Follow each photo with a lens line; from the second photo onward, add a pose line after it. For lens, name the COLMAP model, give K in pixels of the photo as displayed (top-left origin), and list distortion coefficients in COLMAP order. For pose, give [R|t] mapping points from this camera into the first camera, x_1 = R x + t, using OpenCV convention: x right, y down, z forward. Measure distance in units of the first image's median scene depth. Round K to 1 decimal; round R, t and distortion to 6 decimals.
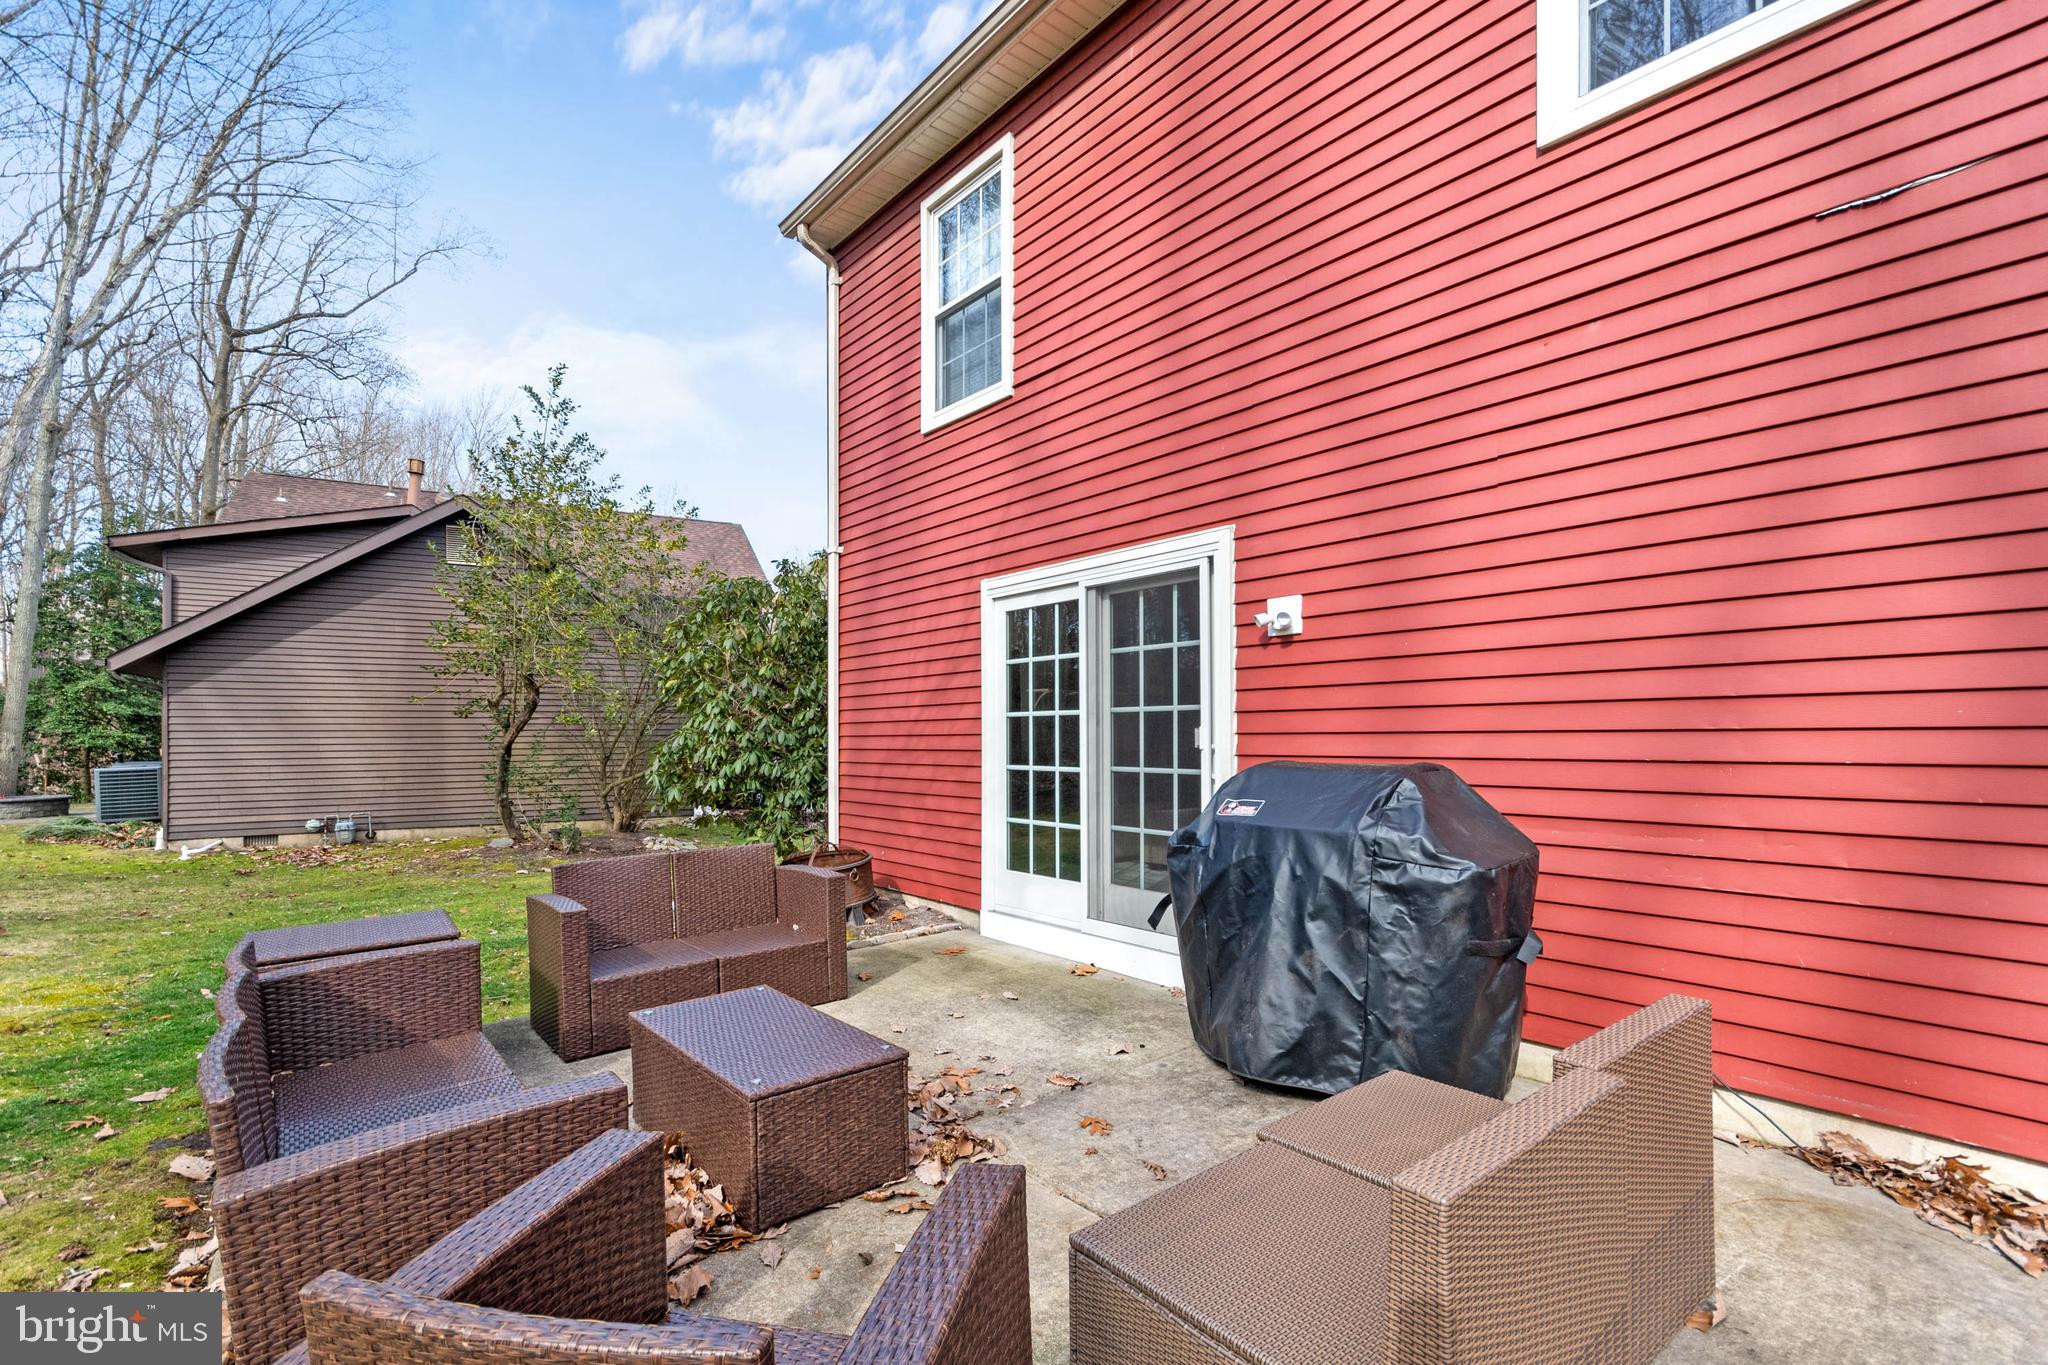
lens RADIAL K [[917.3, 0, 1021.0], [0, 917.3, 730.4], [0, 0, 1]] dist [0.002037, 0.000330]
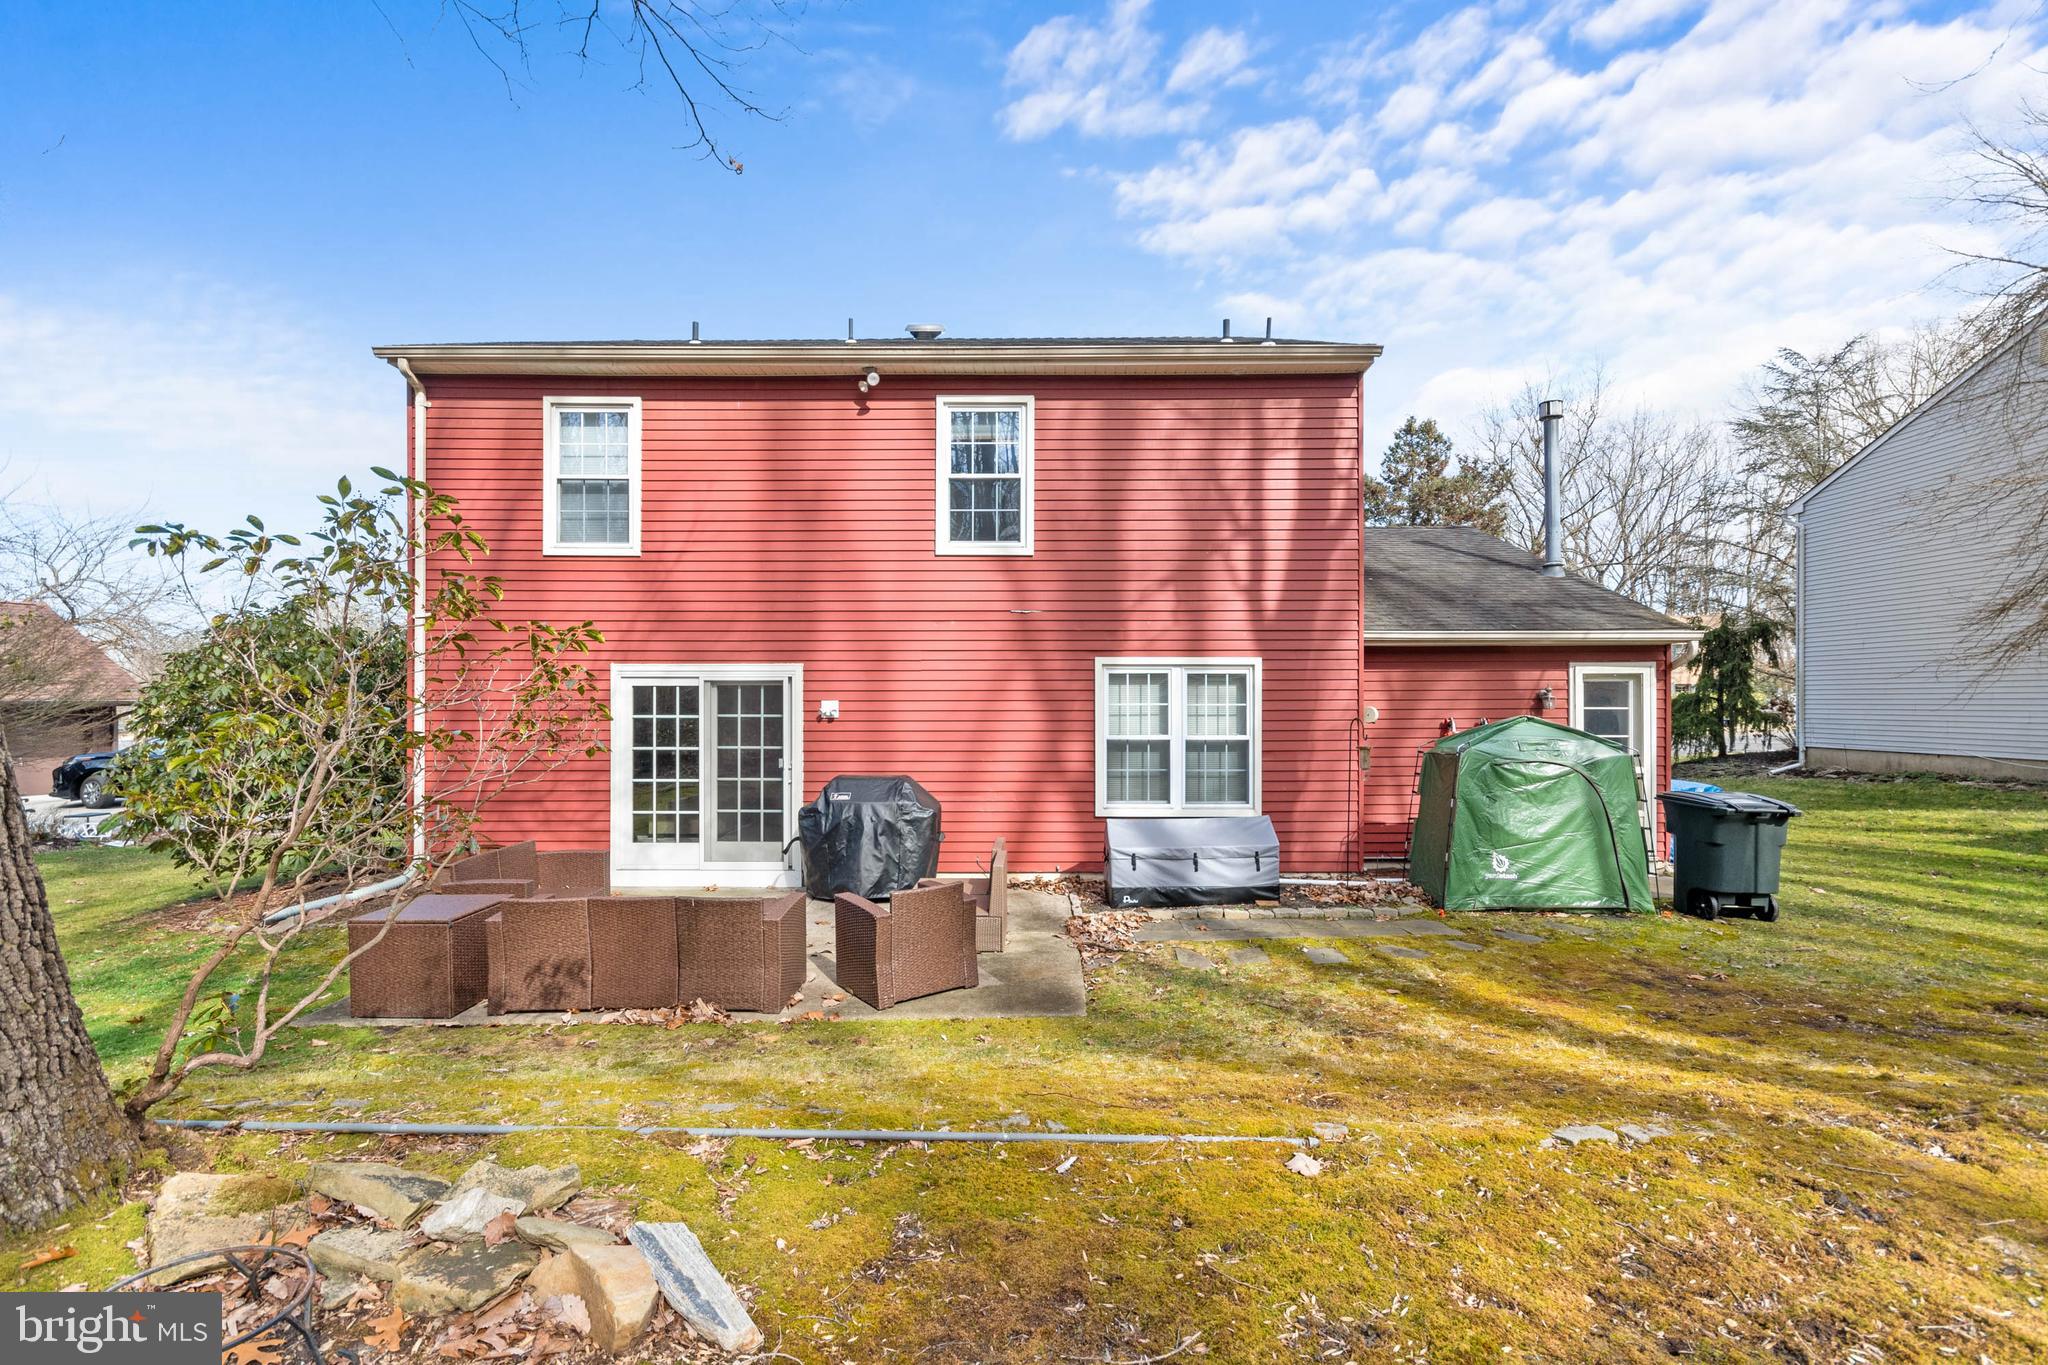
lens RADIAL K [[902.9, 0, 1025.6], [0, 902.9, 702.7], [0, 0, 1]] dist [0.000292, 0.000151]
pose [[0.640079, 0.003239, 0.768302, -0.876873], [-0.009915, 0.999943, 0.004044, -0.122082], [-0.768245, -0.010206, 0.640075, -0.623409]]
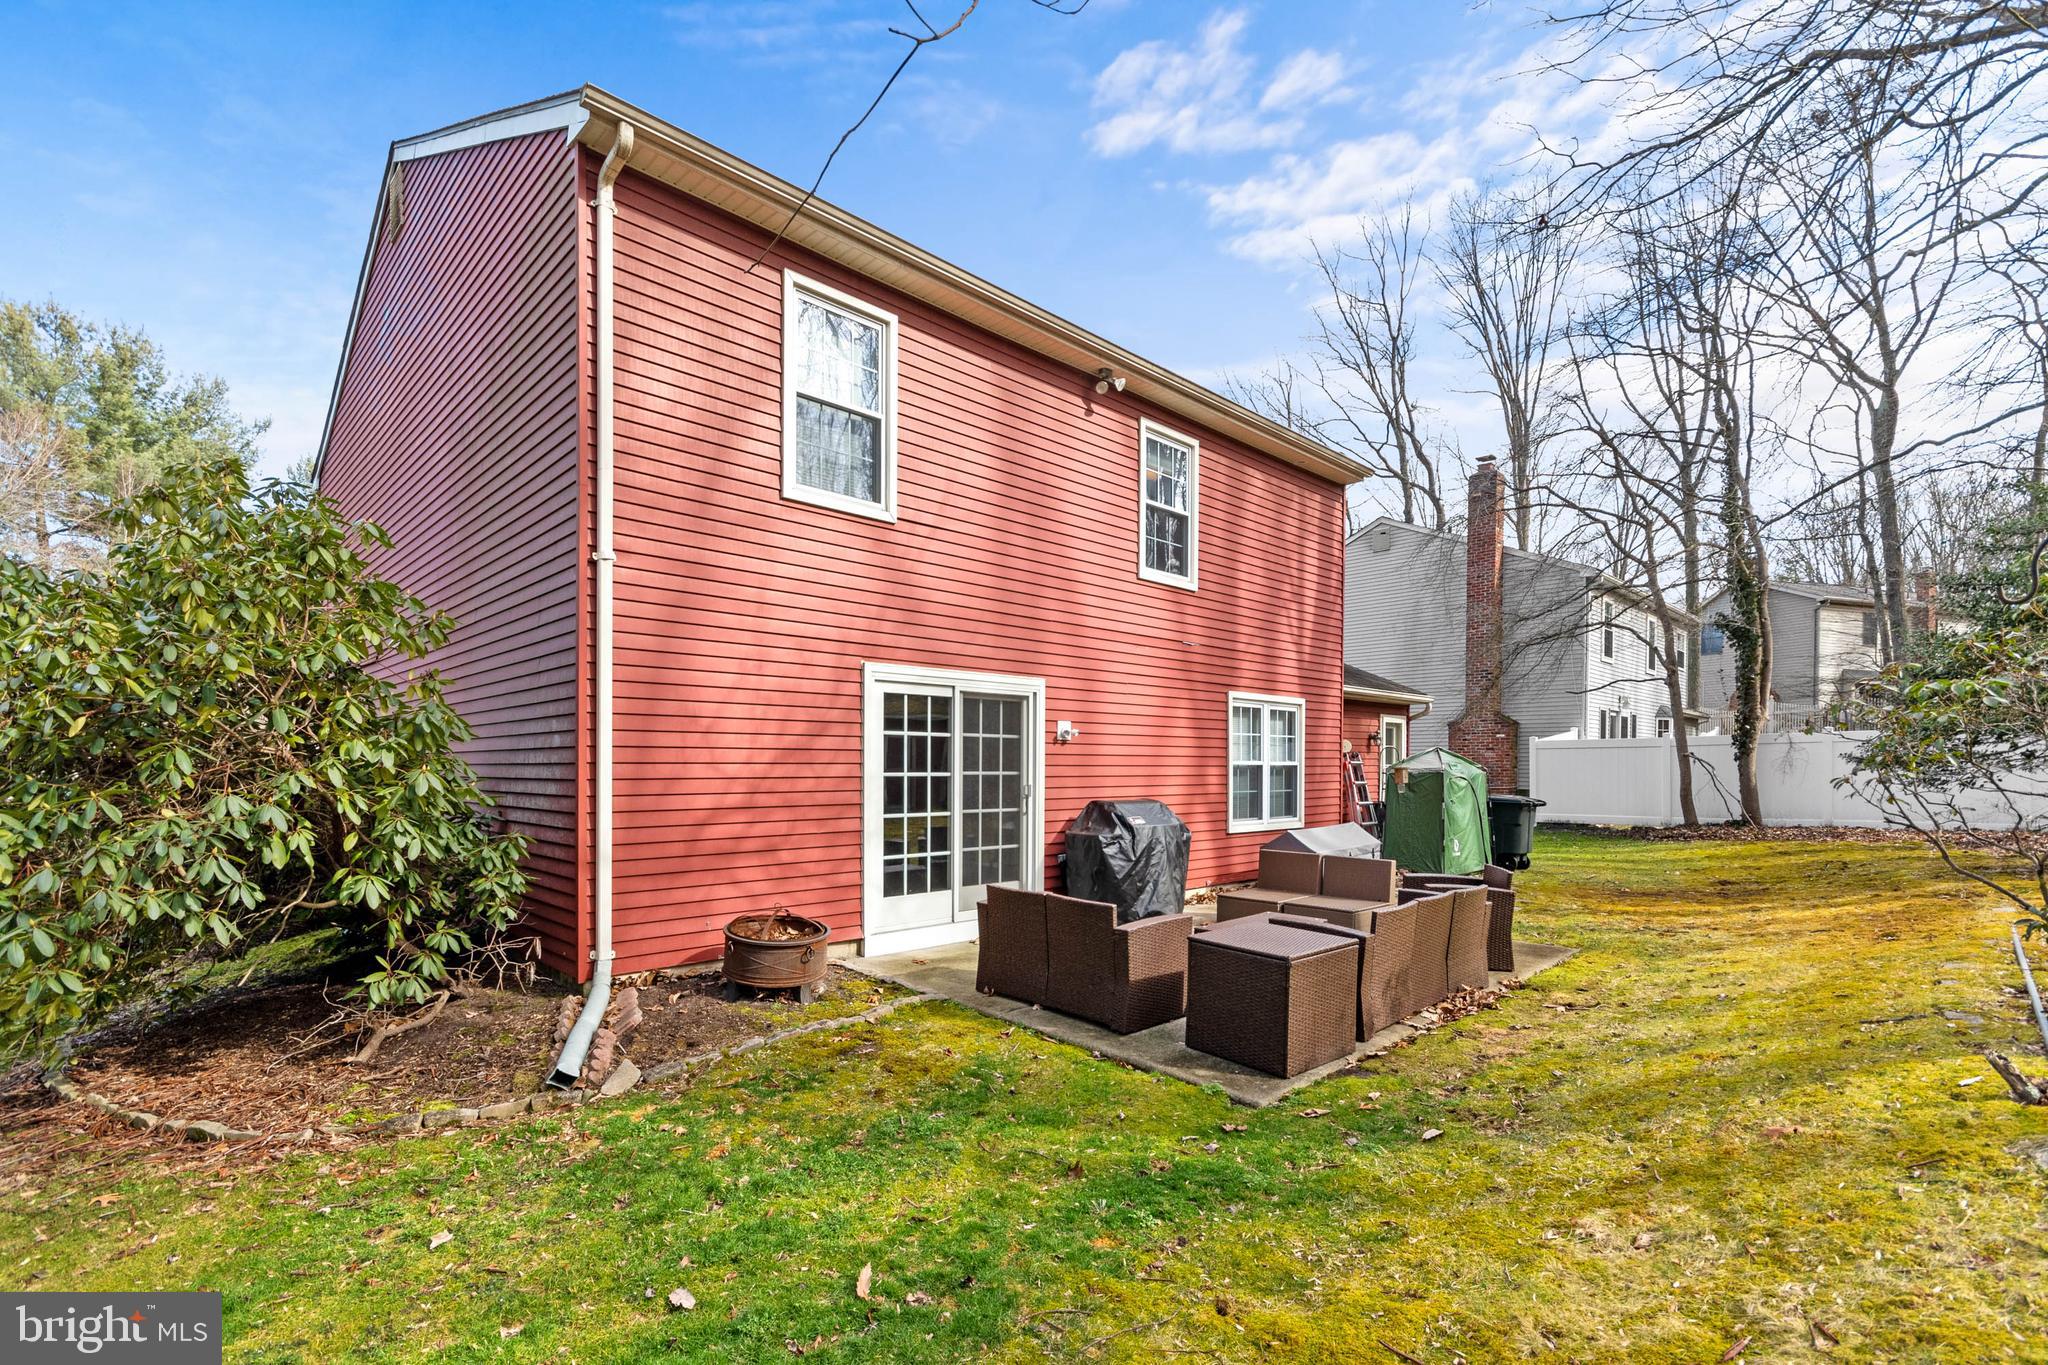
lens RADIAL K [[931.2, 0, 1025.0], [0, 931.2, 778.1], [0, 0, 1]] dist [0.000563, 0.000108]
pose [[-0.075772, -0.010275, 0.997072, -1.415743], [-0.013753, 0.999863, 0.009258, -0.028591], [-0.997030, -0.013011, -0.075903, 0.982773]]
